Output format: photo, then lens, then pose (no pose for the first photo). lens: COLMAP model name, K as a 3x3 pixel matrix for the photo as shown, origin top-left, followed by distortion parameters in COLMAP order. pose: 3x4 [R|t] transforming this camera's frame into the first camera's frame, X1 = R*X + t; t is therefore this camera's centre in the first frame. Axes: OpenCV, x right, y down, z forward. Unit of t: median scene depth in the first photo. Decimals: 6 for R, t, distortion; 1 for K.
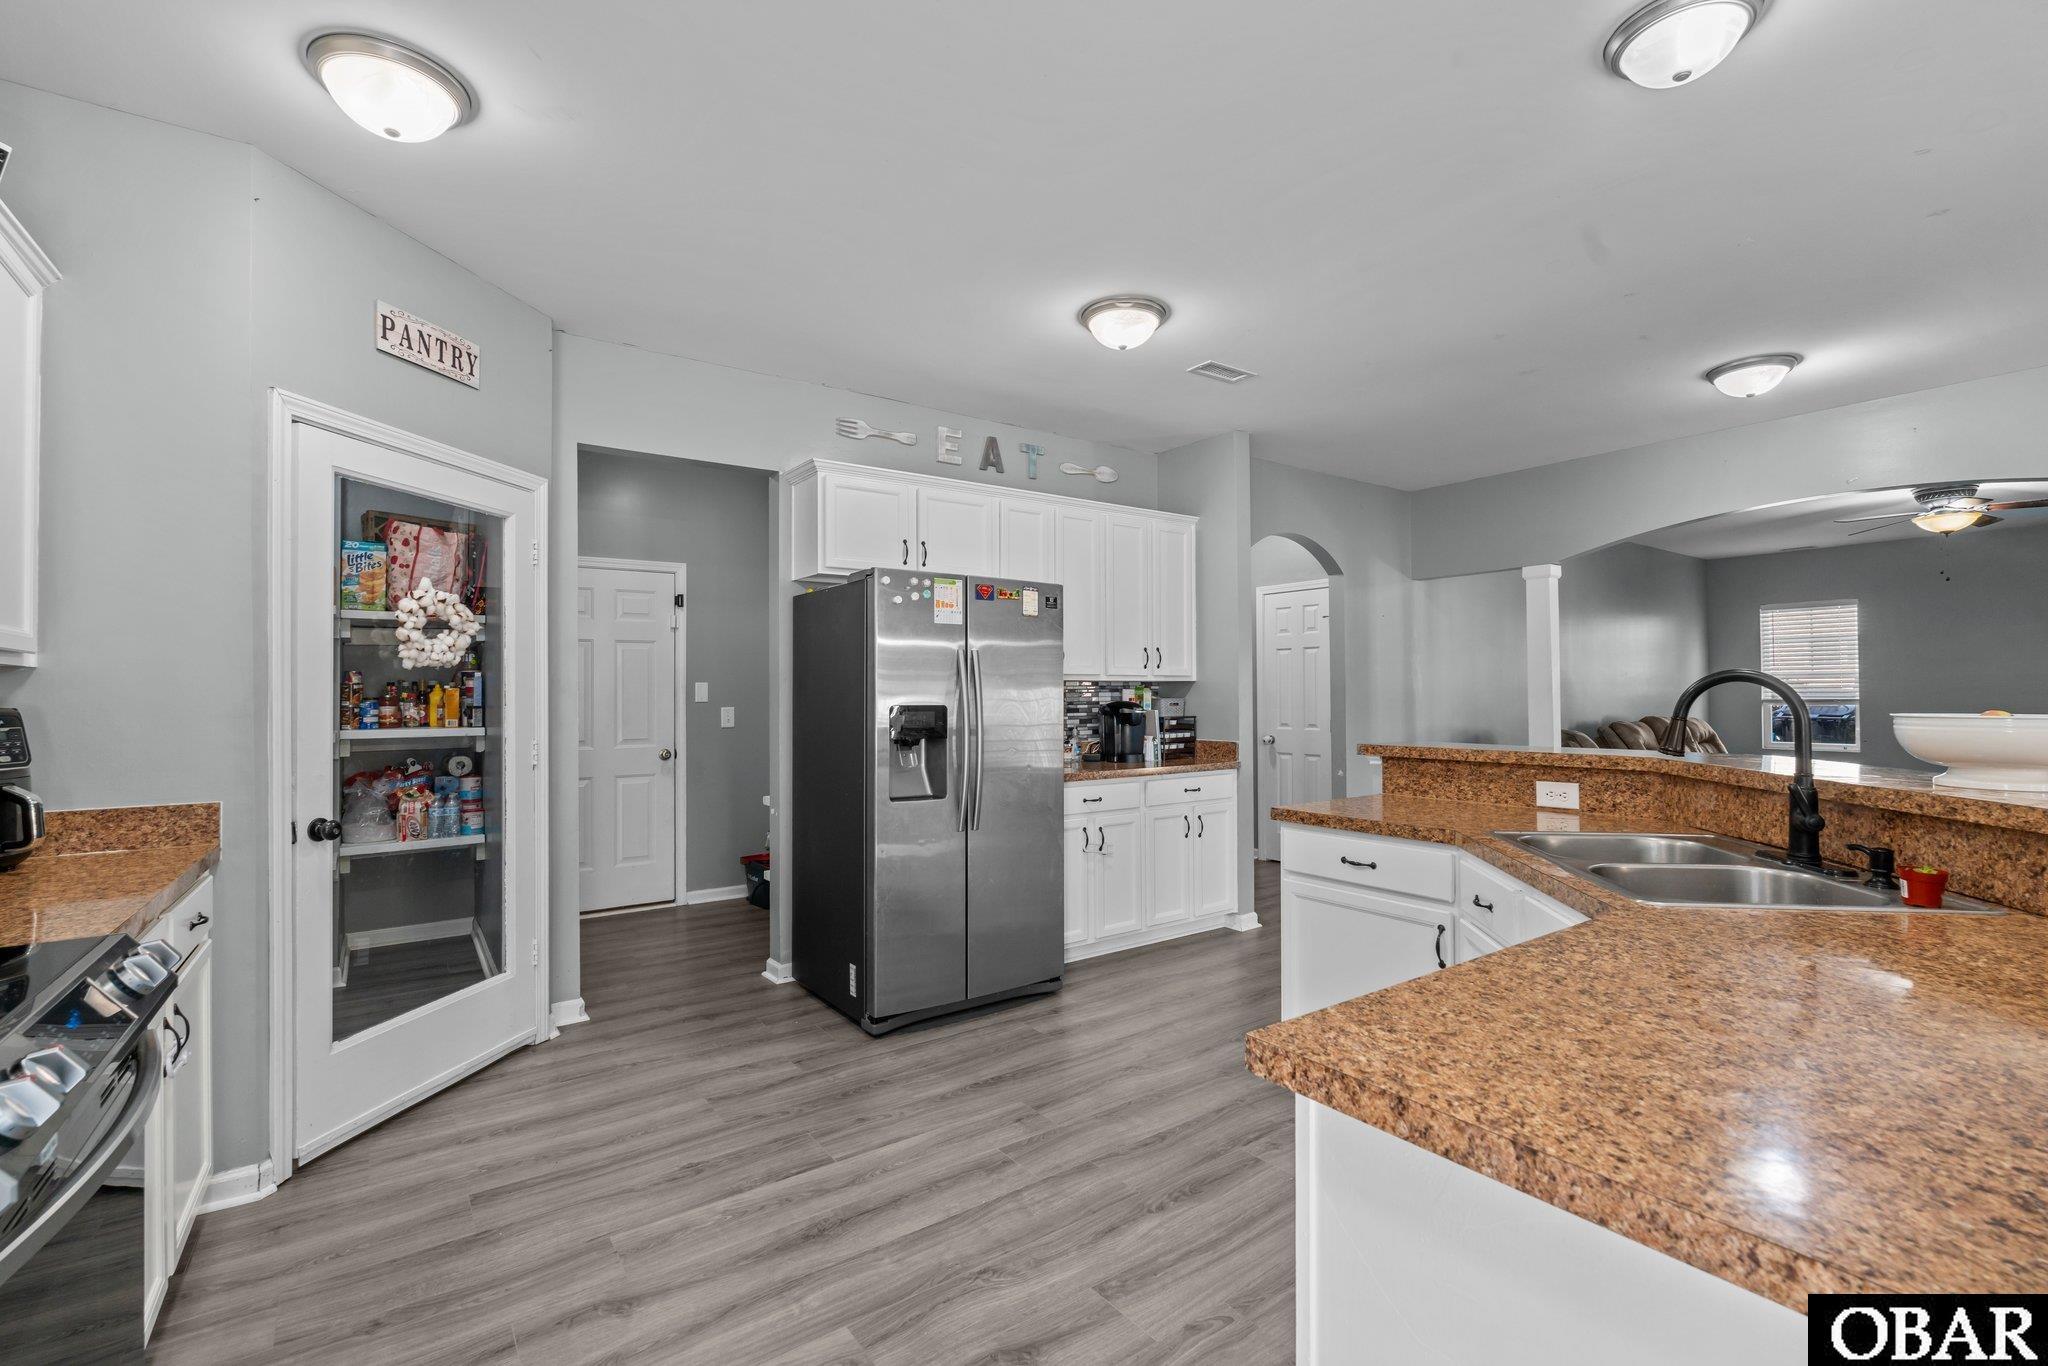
lens RADIAL K [[894.8, 0, 1015.2], [0, 894.8, 681.2], [0, 0, 1]] dist [-0.009385, 0.000596]
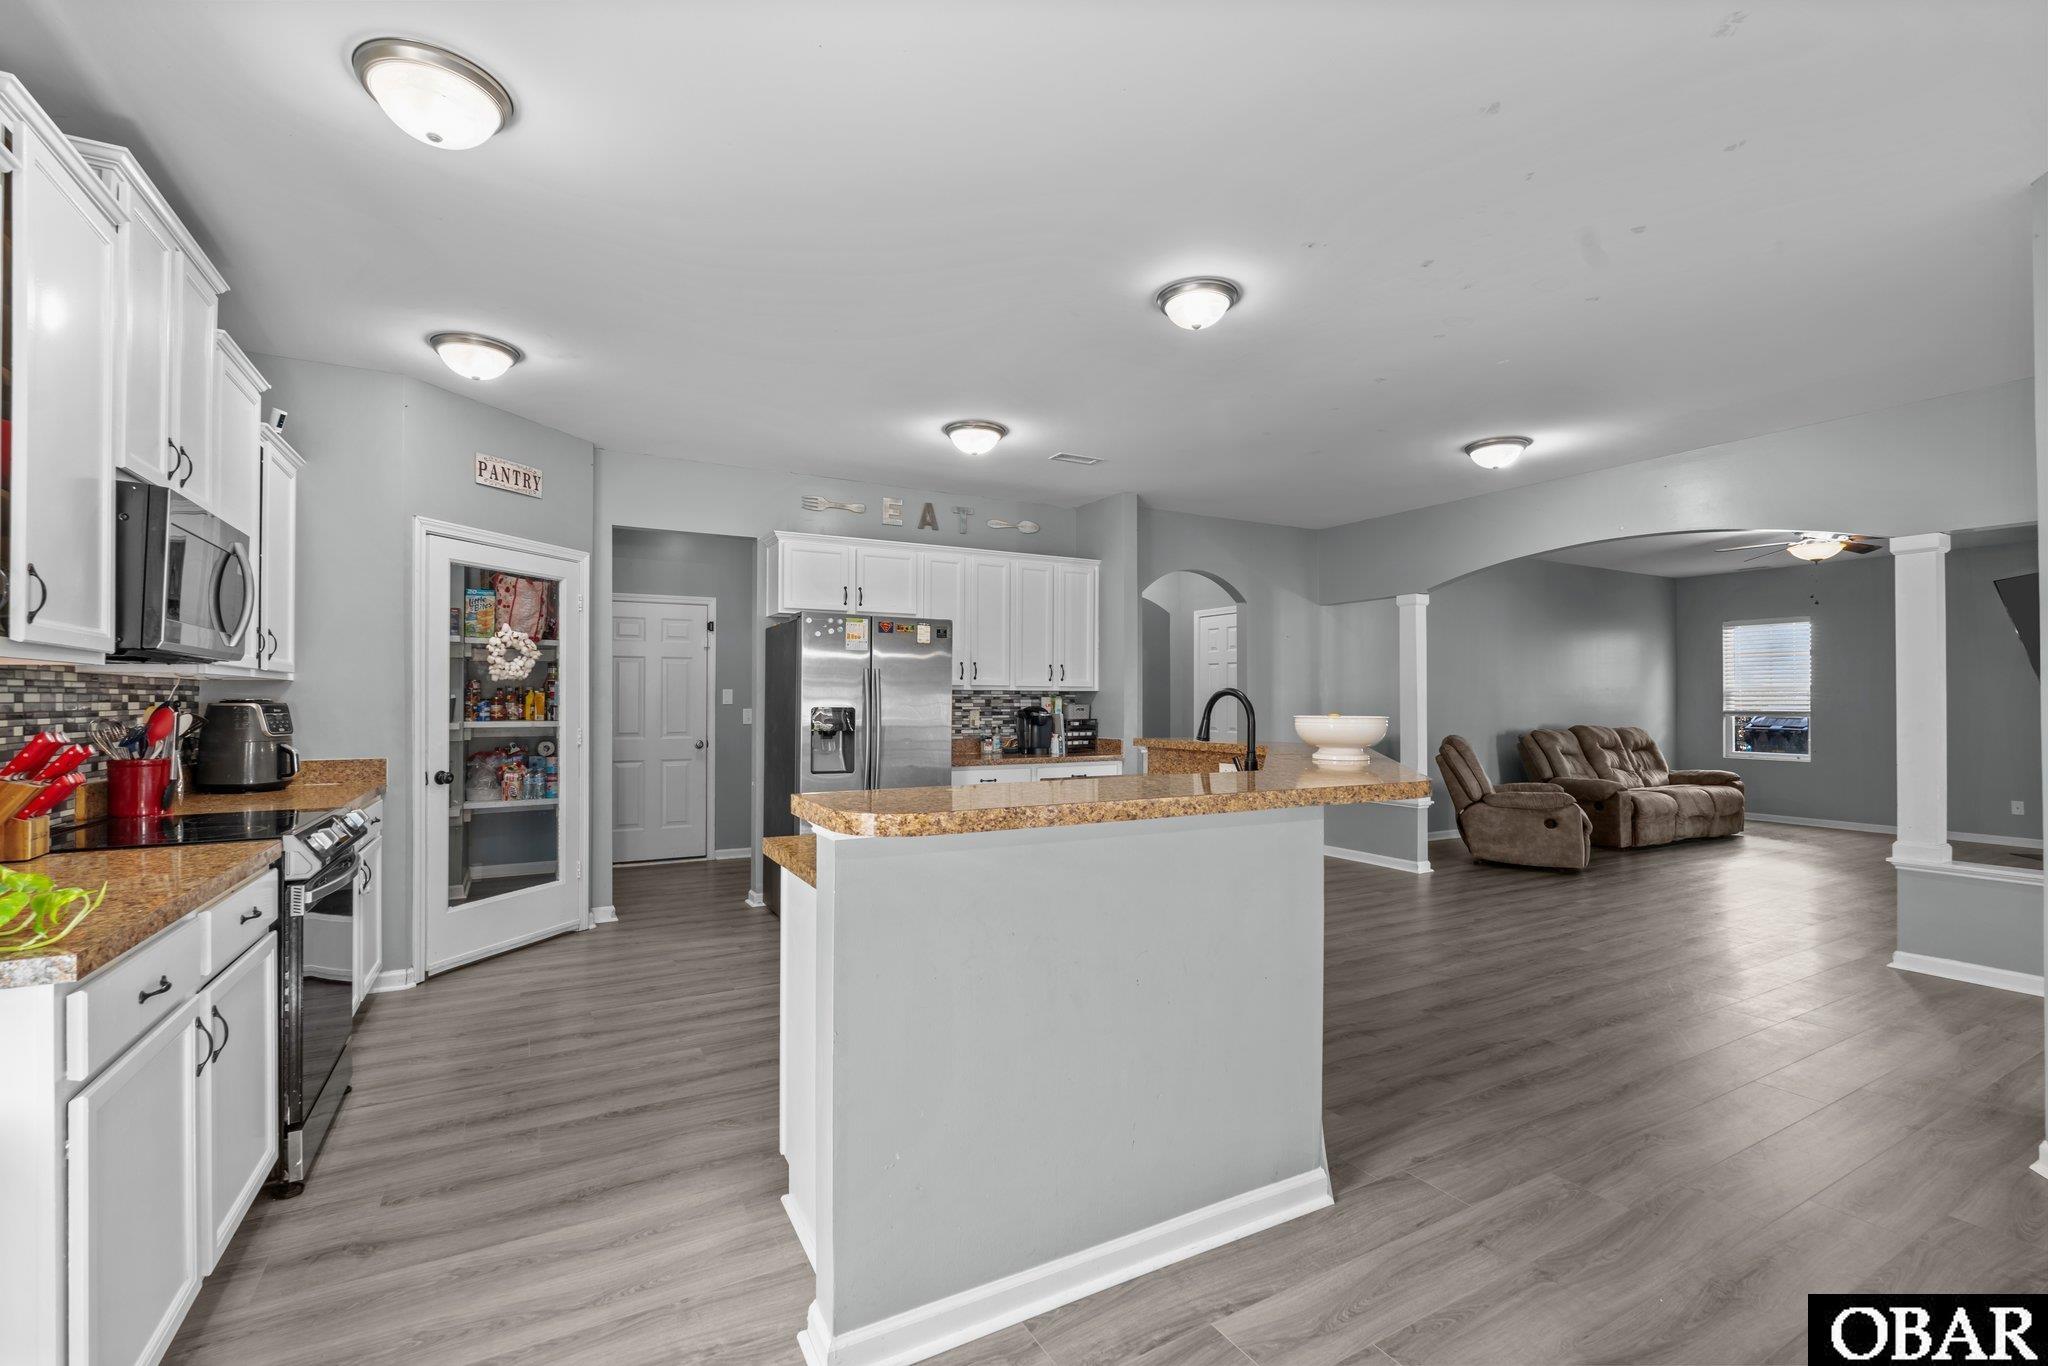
lens RADIAL K [[894.8, 0, 1019.4], [0, 894.8, 691.5], [0, 0, 1]] dist [-0.009385, 0.000596]
pose [[0.993573, 0.006864, -0.112983, 0.332170], [-0.006350, 0.999968, 0.004913, -0.006694], [0.113014, -0.004164, 0.993585, -0.369510]]
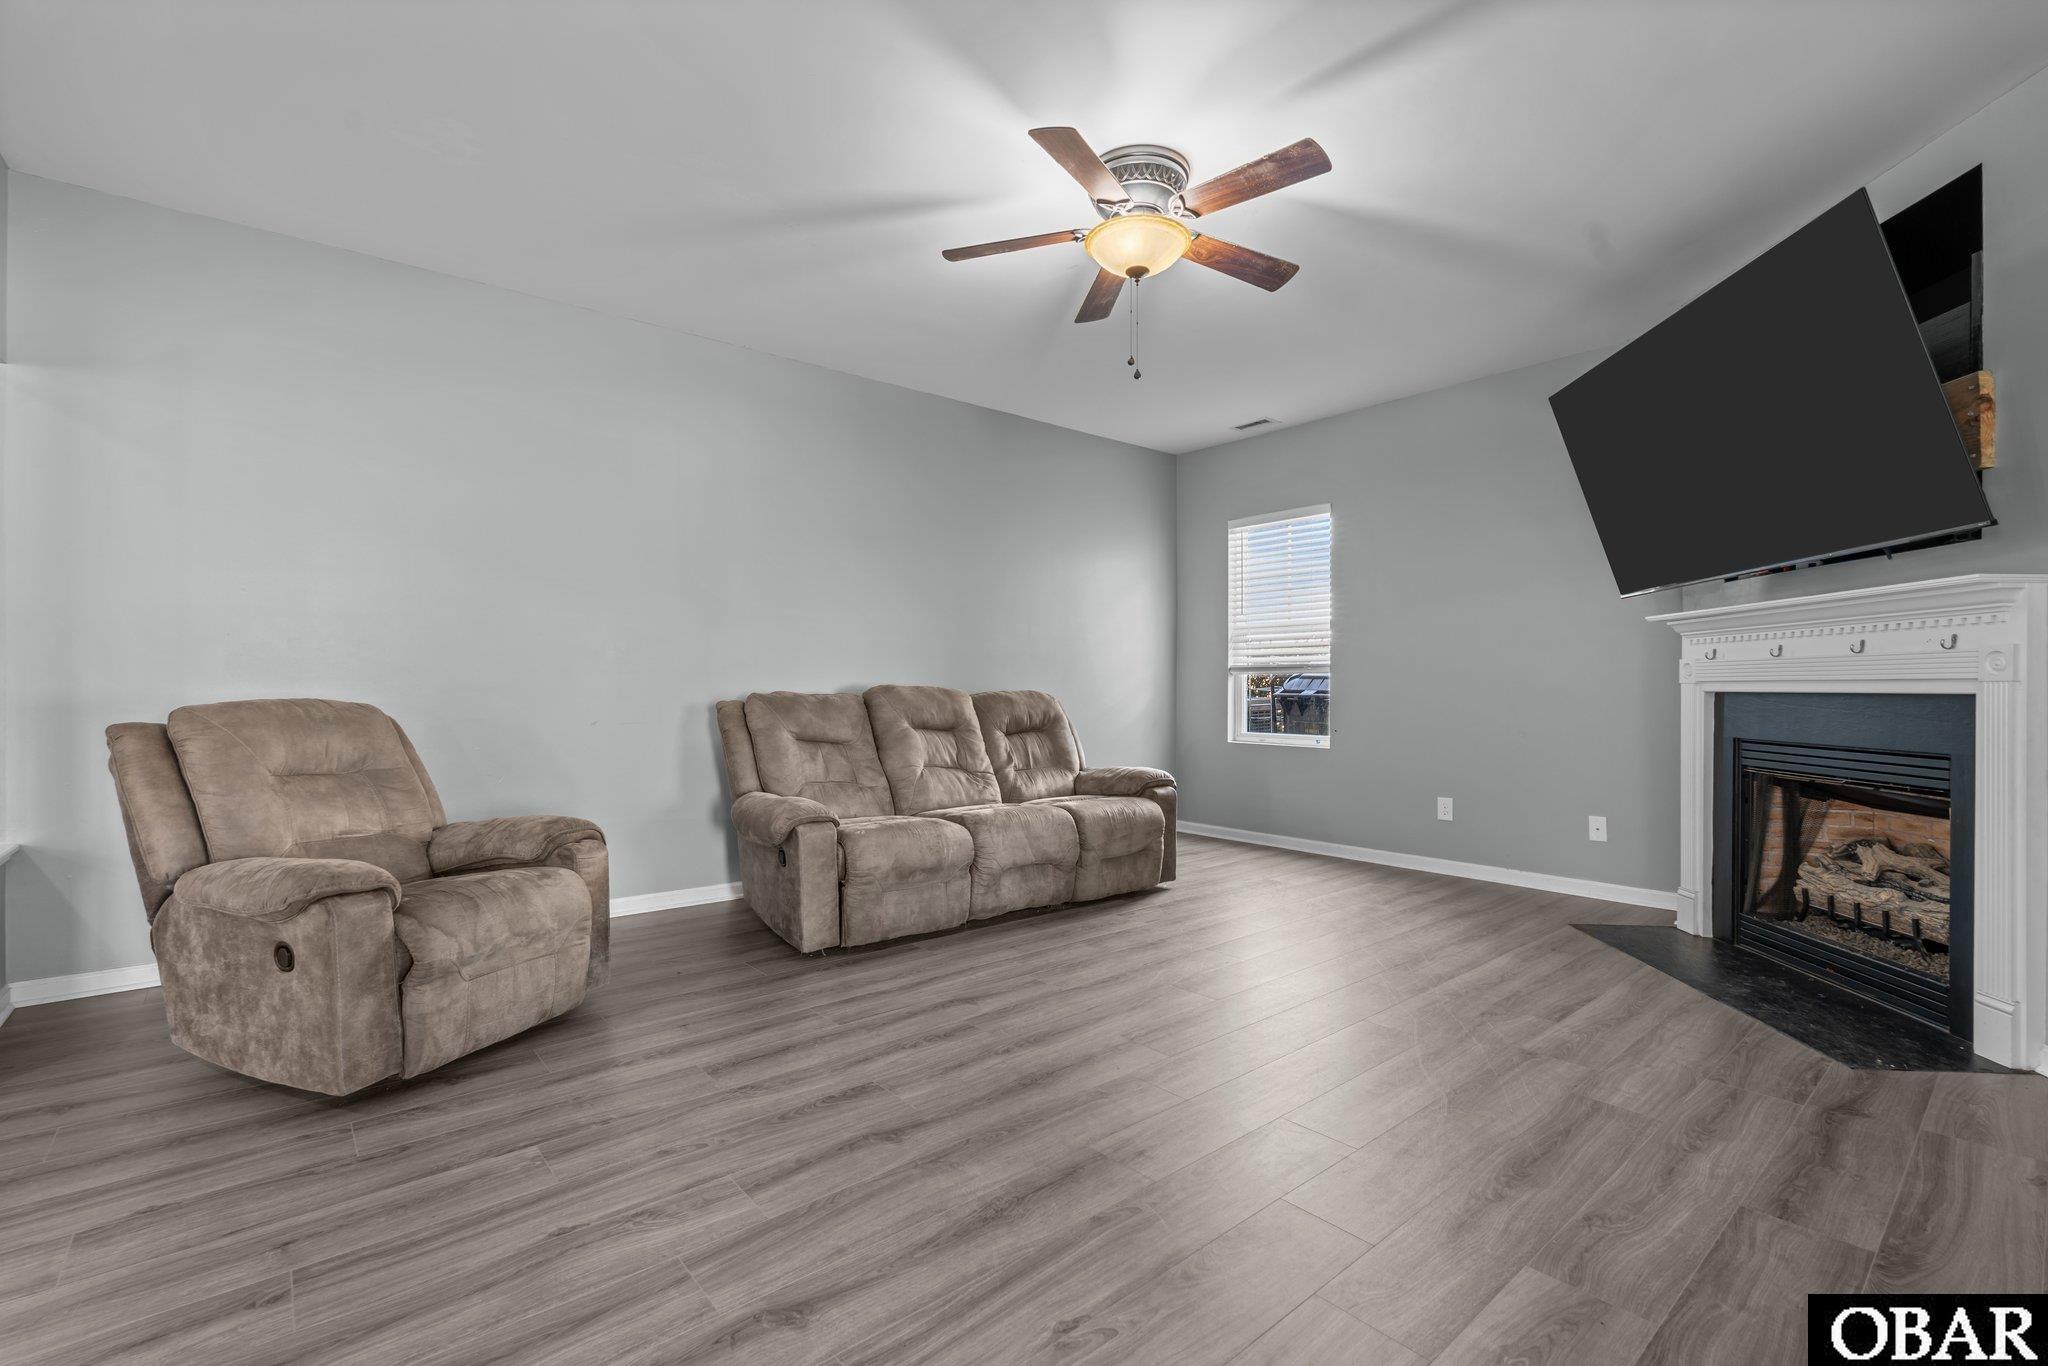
lens RADIAL K [[894.8, 0, 1081.1], [0, 894.8, 689.2], [0, 0, 1]] dist [-0.009385, 0.000596]
pose [[0.996575, 0.003607, 0.082616, 1.754336], [-0.004250, 0.999962, 0.007607, 0.082454], [-0.082586, -0.007932, 0.996552, 0.949752]]
